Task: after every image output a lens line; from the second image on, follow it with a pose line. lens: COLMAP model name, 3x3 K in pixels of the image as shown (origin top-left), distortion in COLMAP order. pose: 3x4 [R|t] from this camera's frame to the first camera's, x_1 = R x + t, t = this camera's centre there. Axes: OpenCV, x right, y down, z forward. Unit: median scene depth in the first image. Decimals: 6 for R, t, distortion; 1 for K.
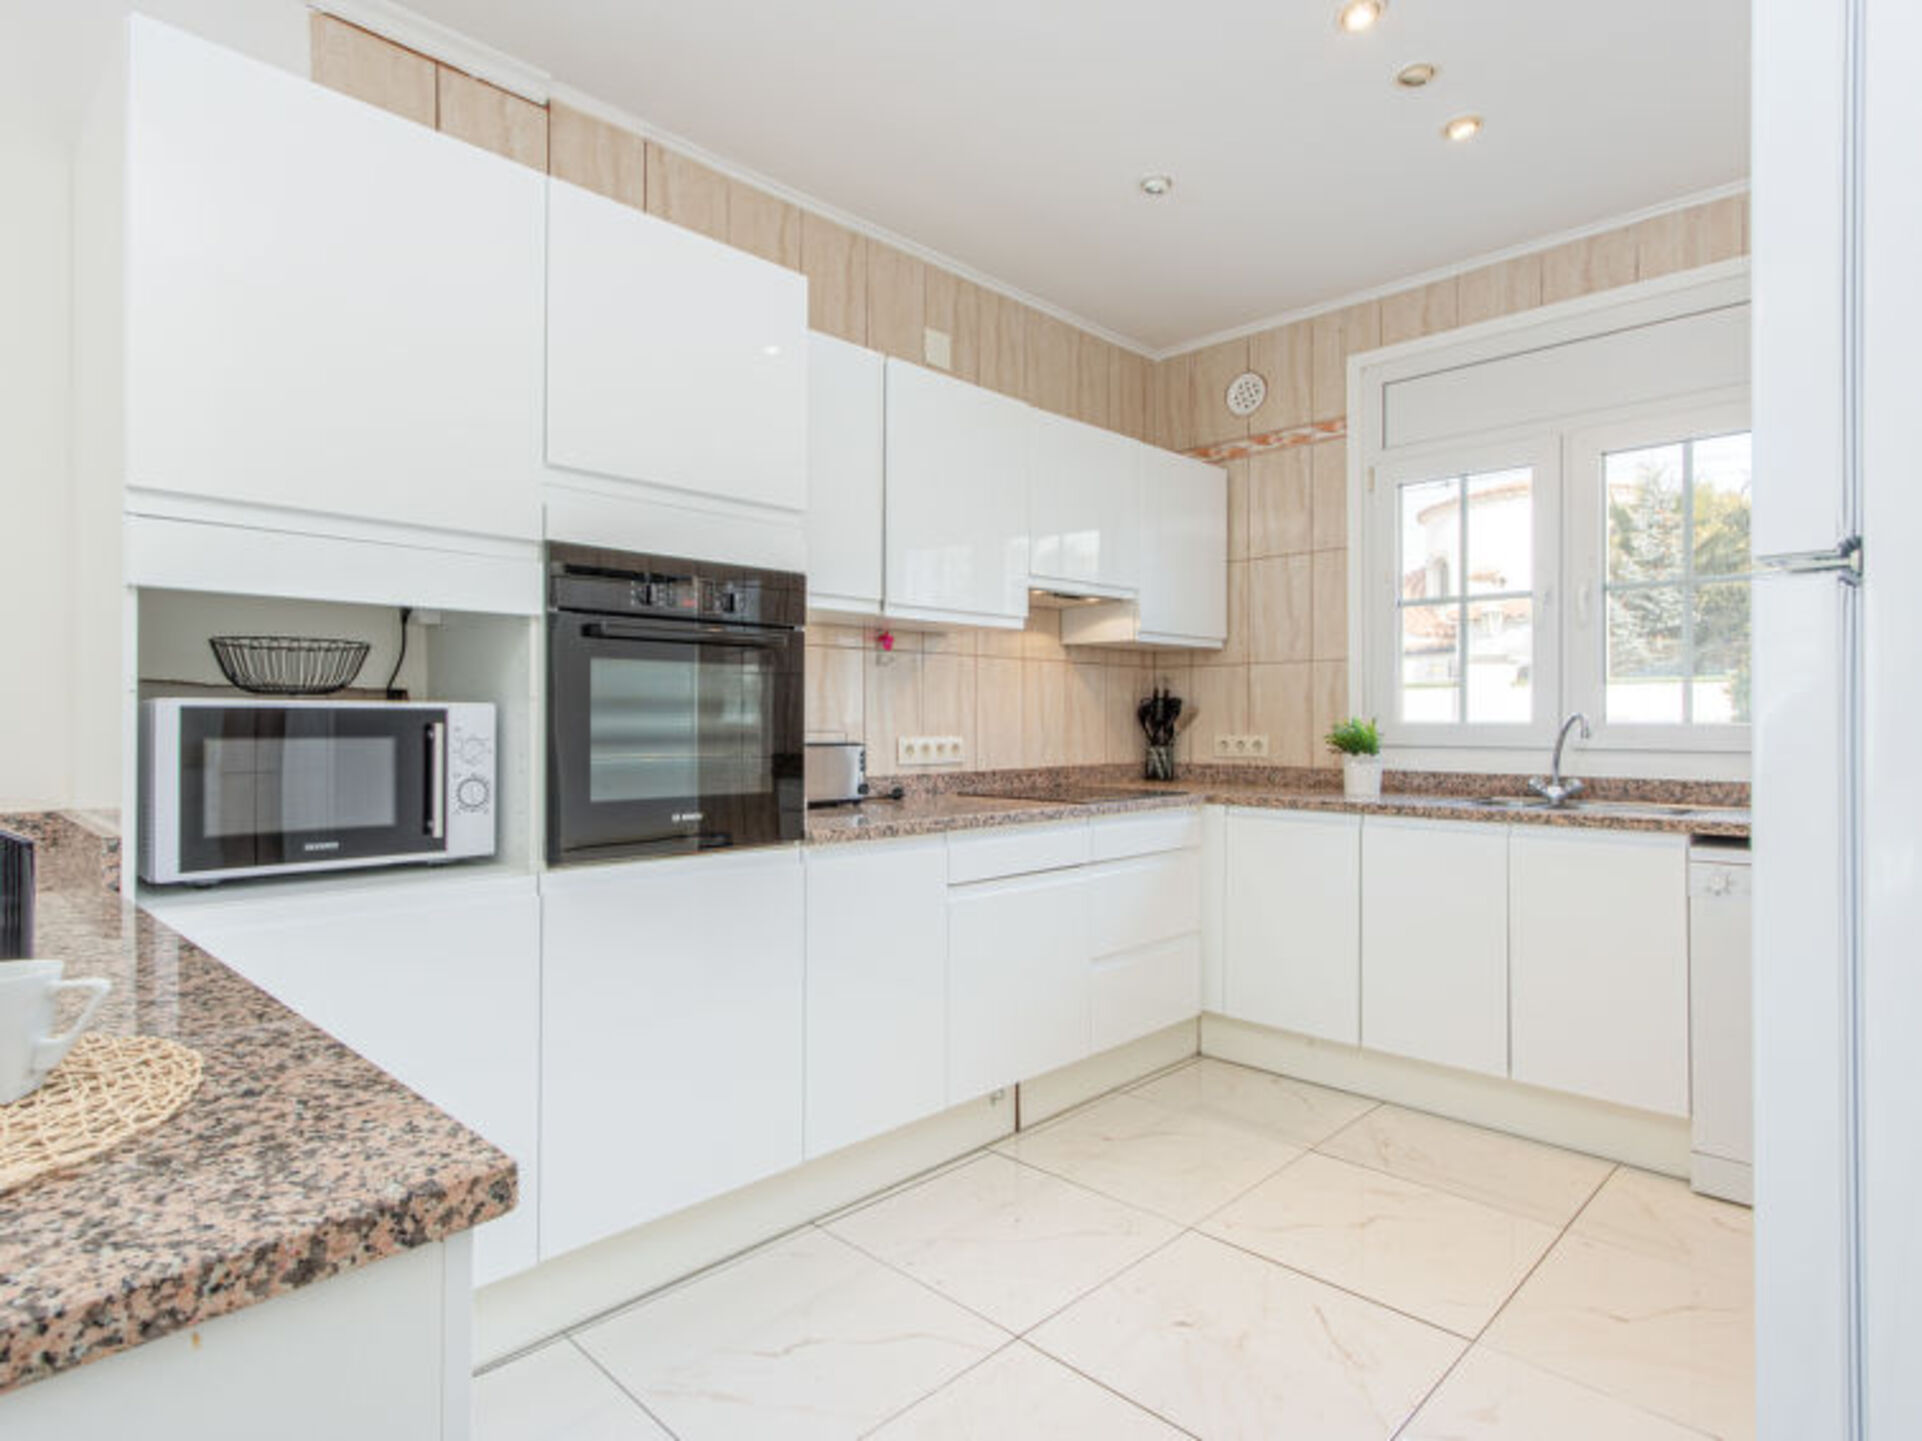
lens RADIAL K [[1047.6, 0, 903.5], [0, 1047.6, 706.2], [0, 0, 1]] dist [0.002523, -0.000498]
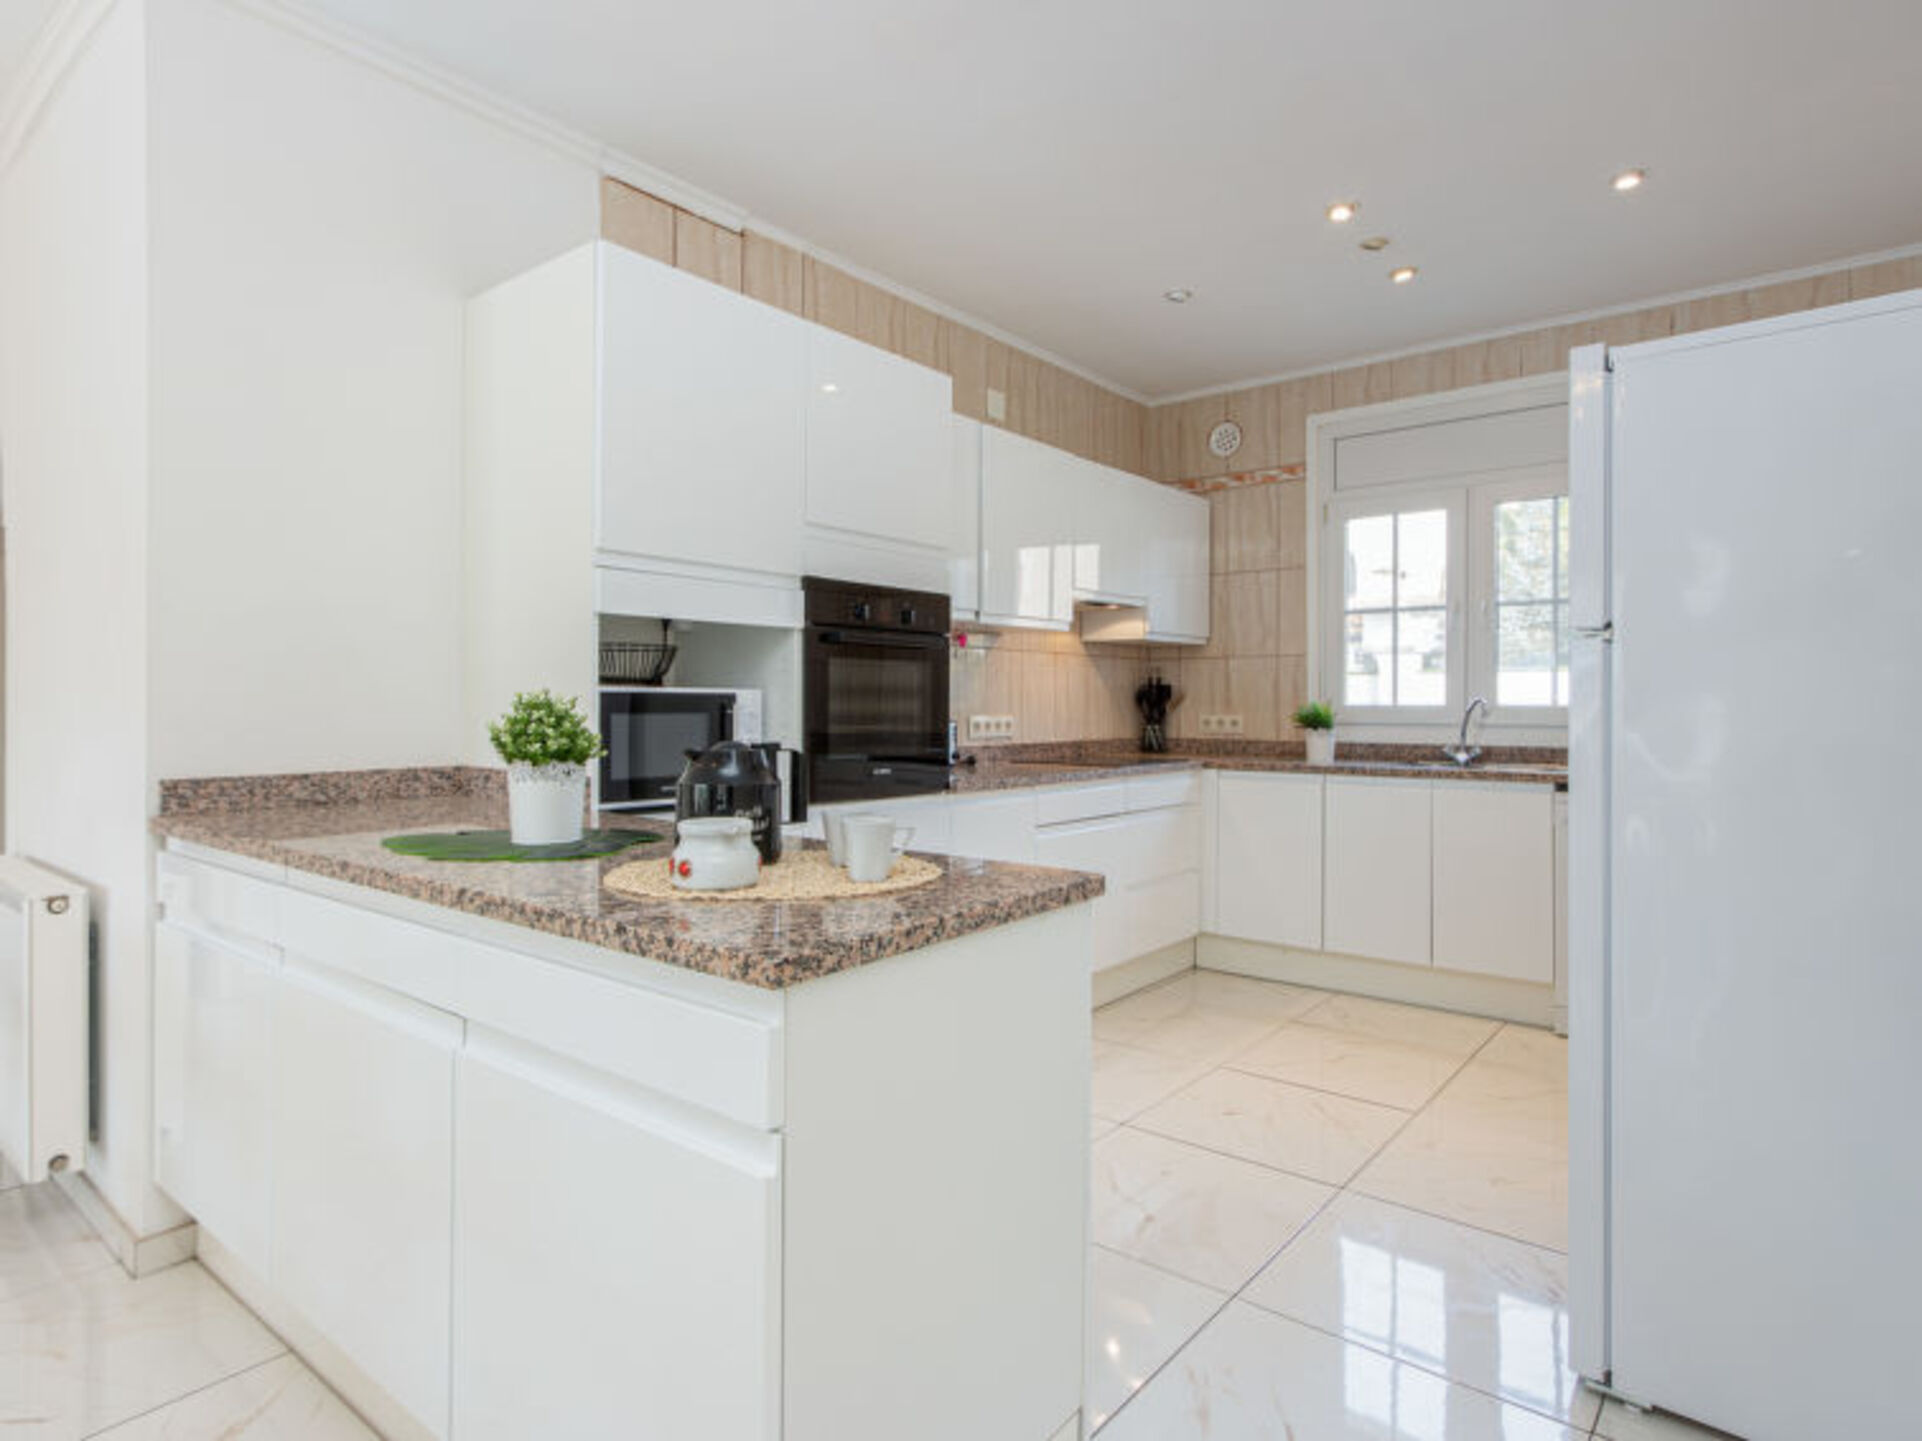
lens RADIAL K [[1047.6, 0, 937.7], [0, 1047.6, 692.9], [0, 0, 1]] dist [0.002523, -0.000498]
pose [[0.994633, 0.002035, 0.103443, -0.172097], [-0.002317, 0.999994, 0.002600, -0.001477], [-0.103437, -0.002826, 0.994632, -0.245228]]
